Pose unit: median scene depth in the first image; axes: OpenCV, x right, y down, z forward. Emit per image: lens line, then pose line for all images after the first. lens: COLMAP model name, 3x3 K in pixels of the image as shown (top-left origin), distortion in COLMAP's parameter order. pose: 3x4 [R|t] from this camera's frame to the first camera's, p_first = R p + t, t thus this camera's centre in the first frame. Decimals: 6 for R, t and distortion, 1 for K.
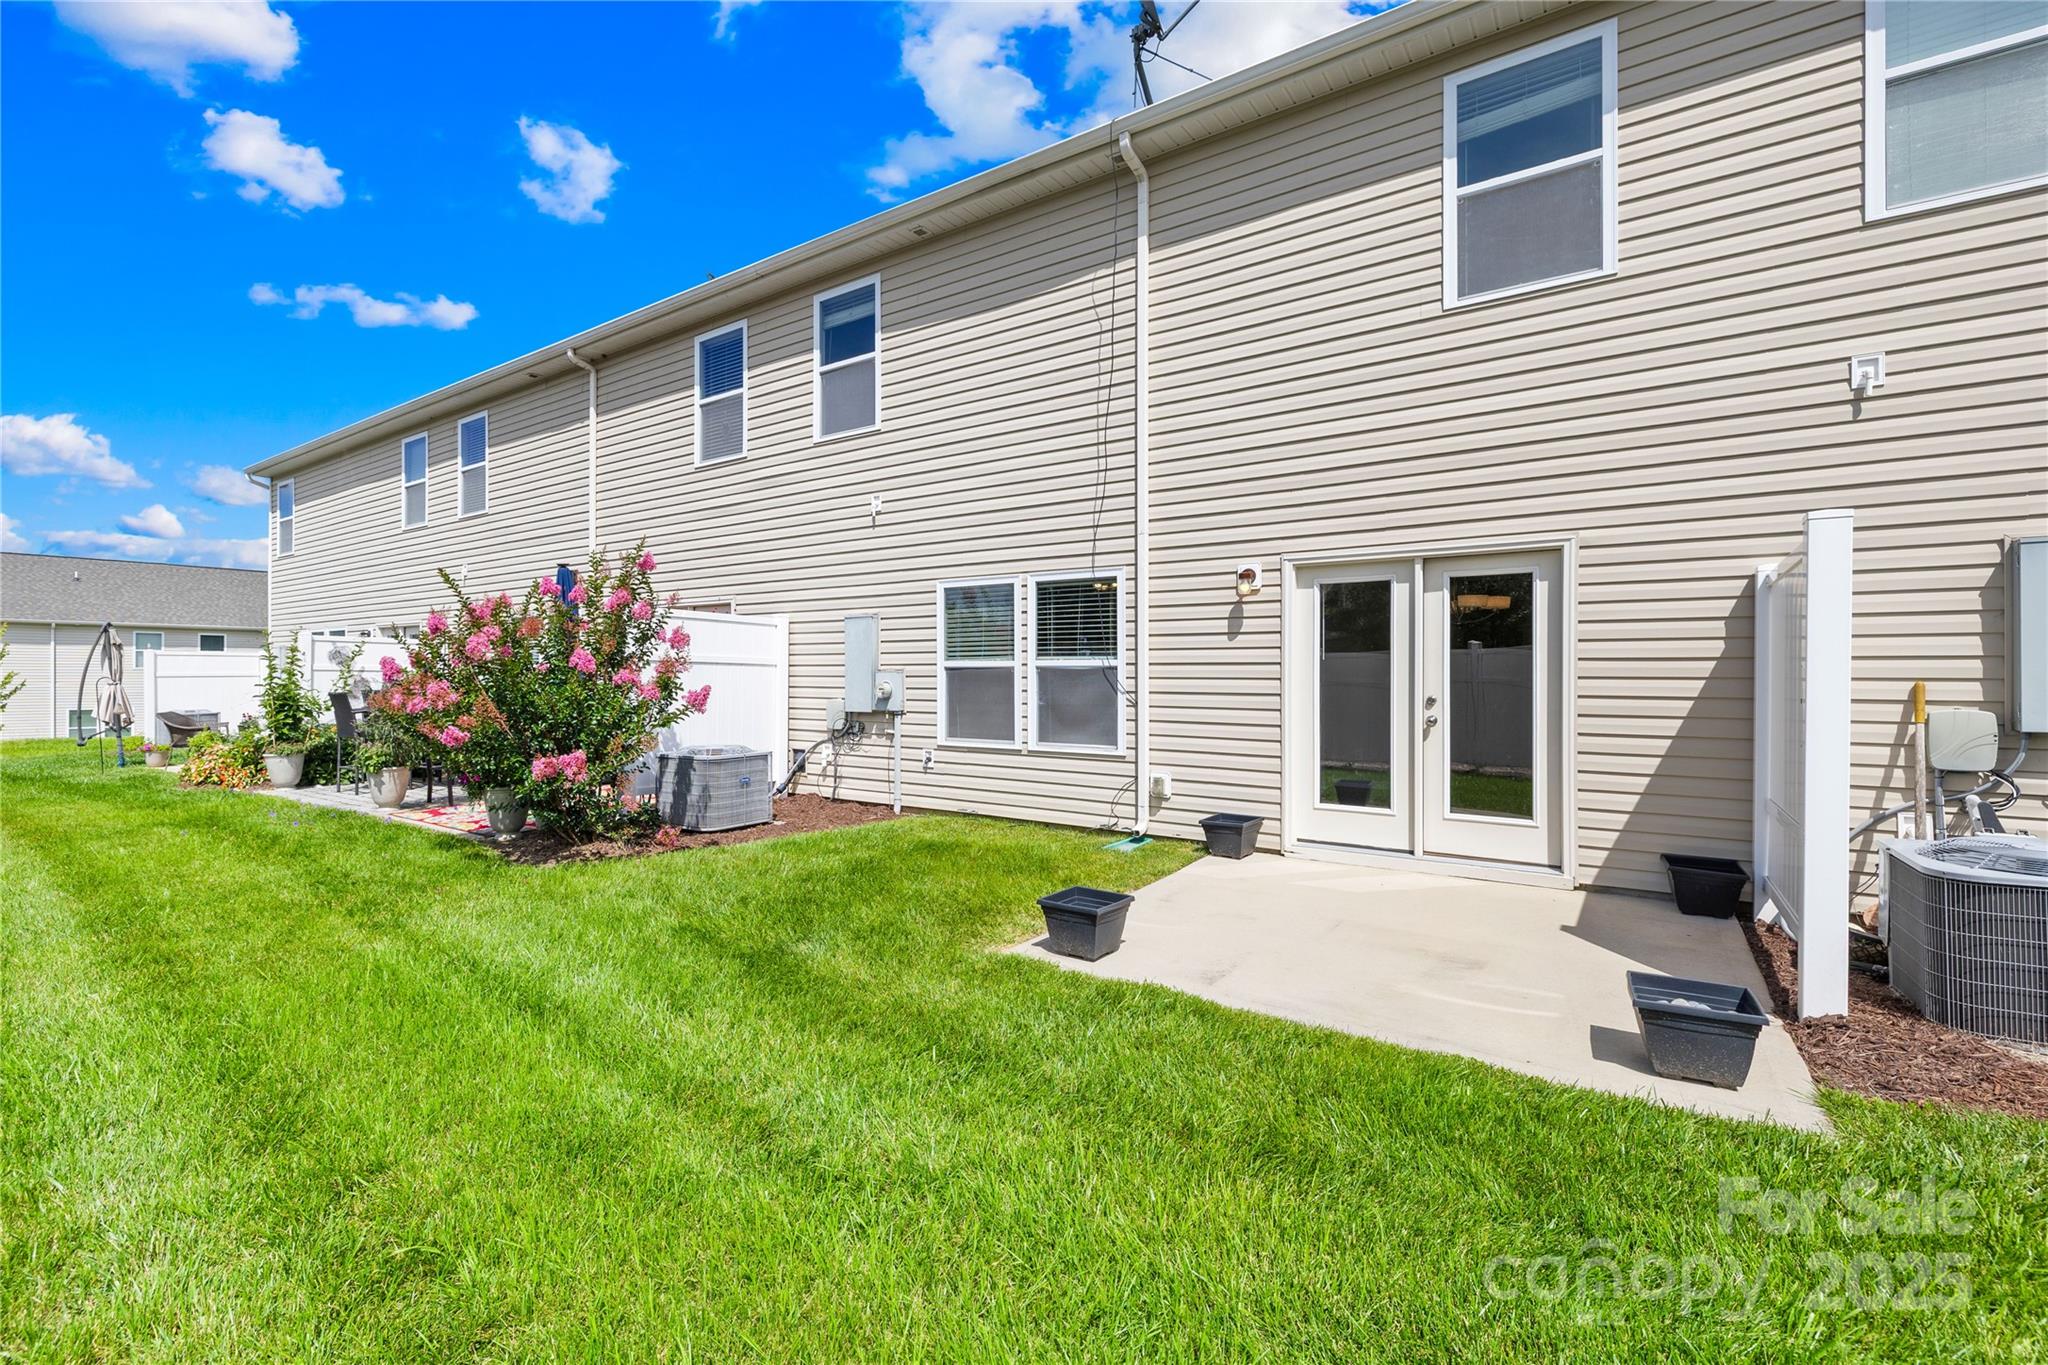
lens RADIAL K [[875.3, 0, 1024.0], [0, 875.3, 682.5], [0, 0, 1]] dist [0.000533, -0.000234]
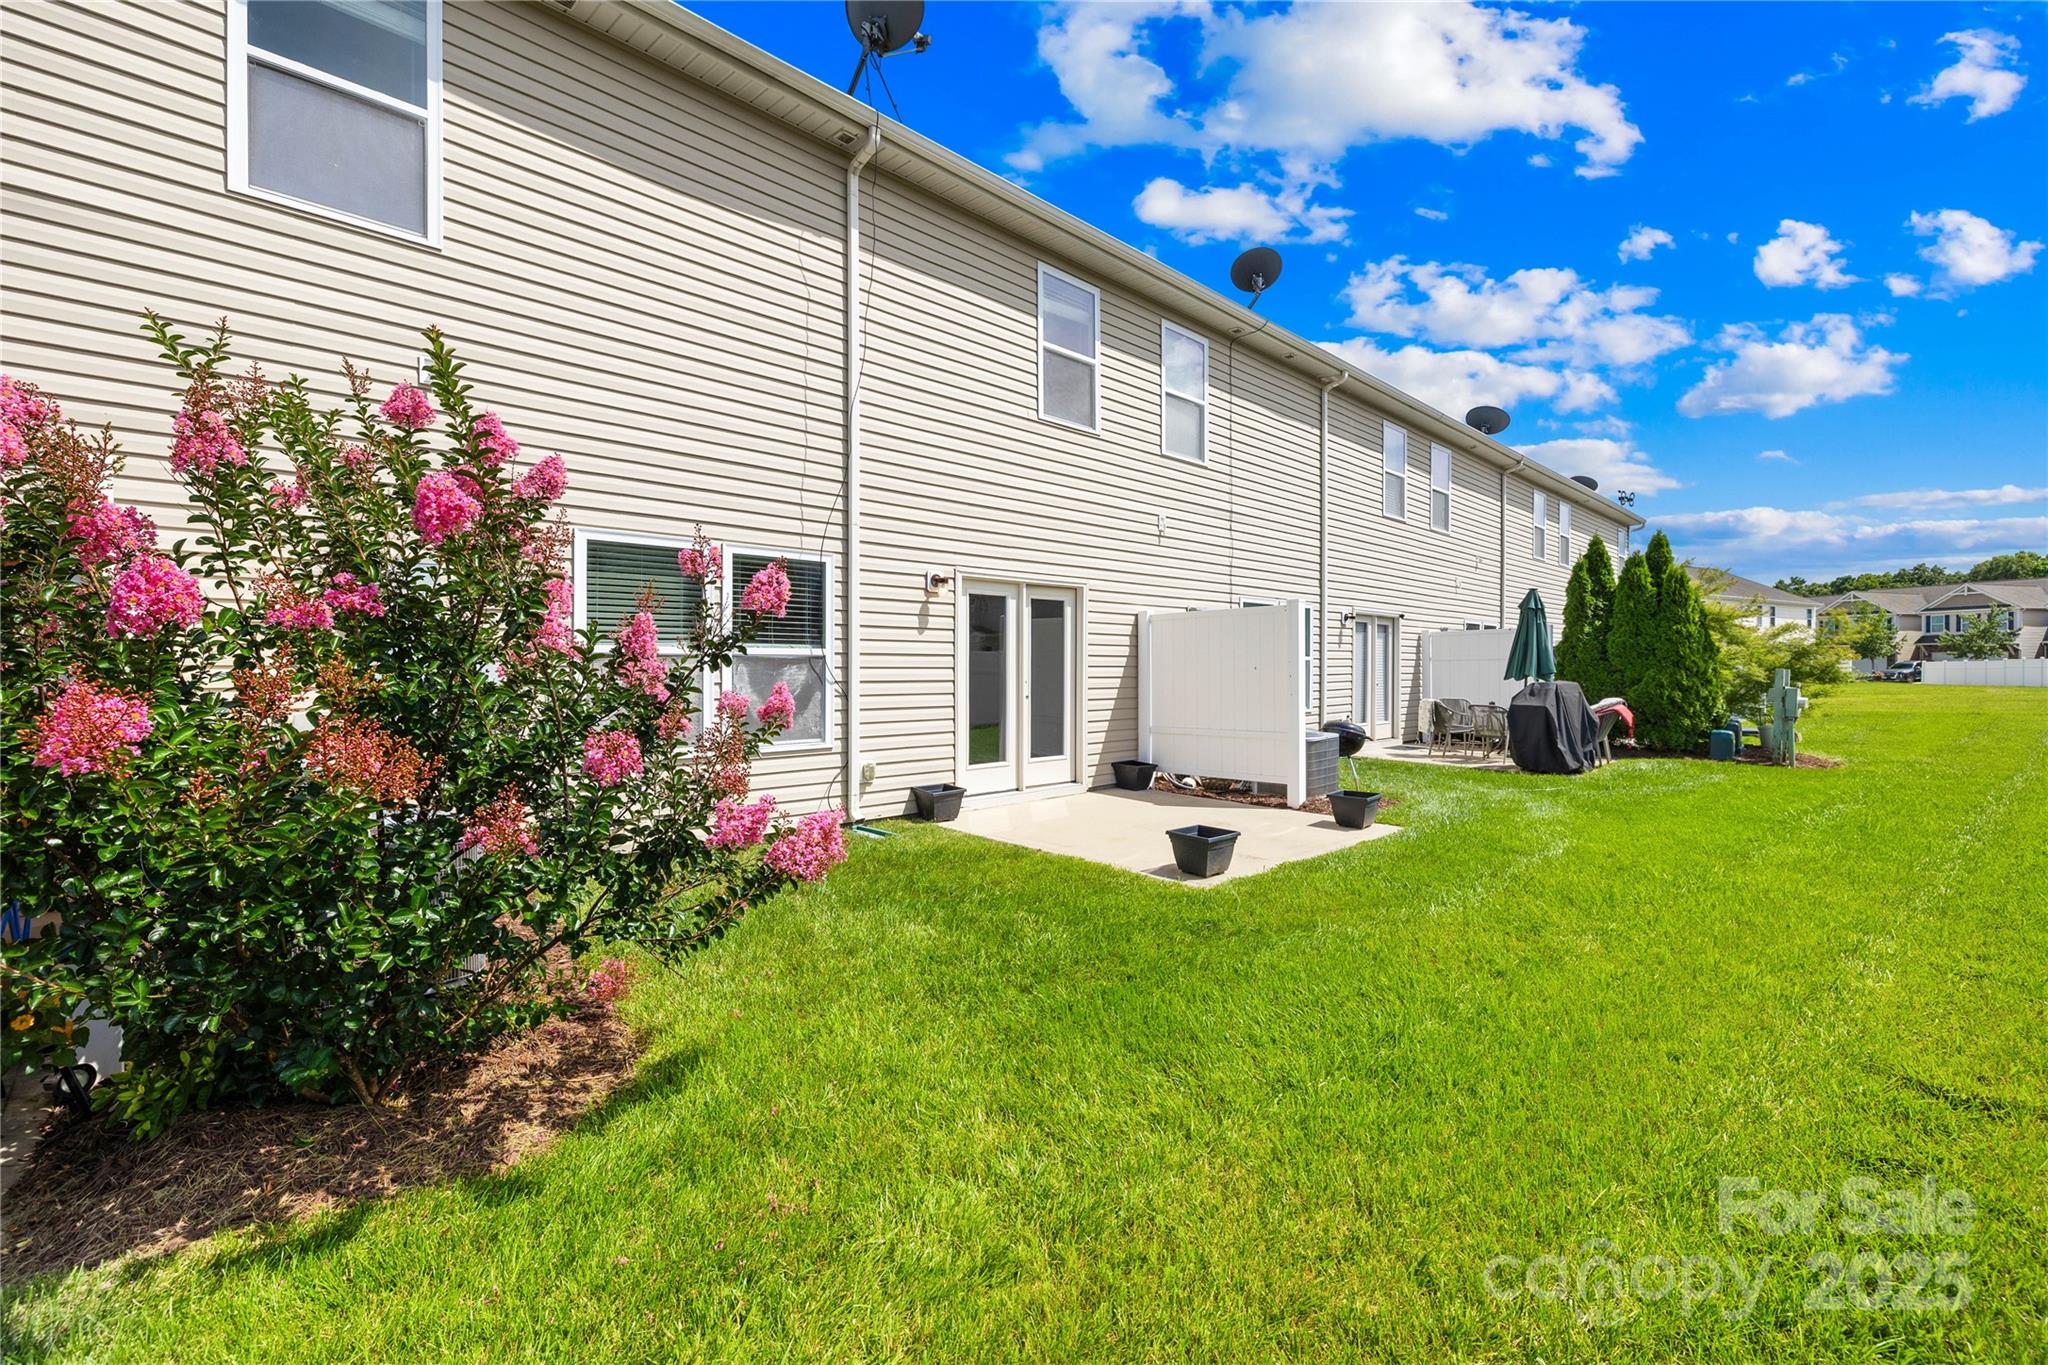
lens RADIAL K [[947.3, 0, 1026.5], [0, 947.3, 672.2], [0, 0, 1]] dist [-0.000308, -0.000344]
pose [[0.158666, -0.011524, 0.987265, -0.915224], [0.003867, 0.999931, 0.011051, -0.011544], [-0.987325, 0.002064, 0.158700, 0.631915]]
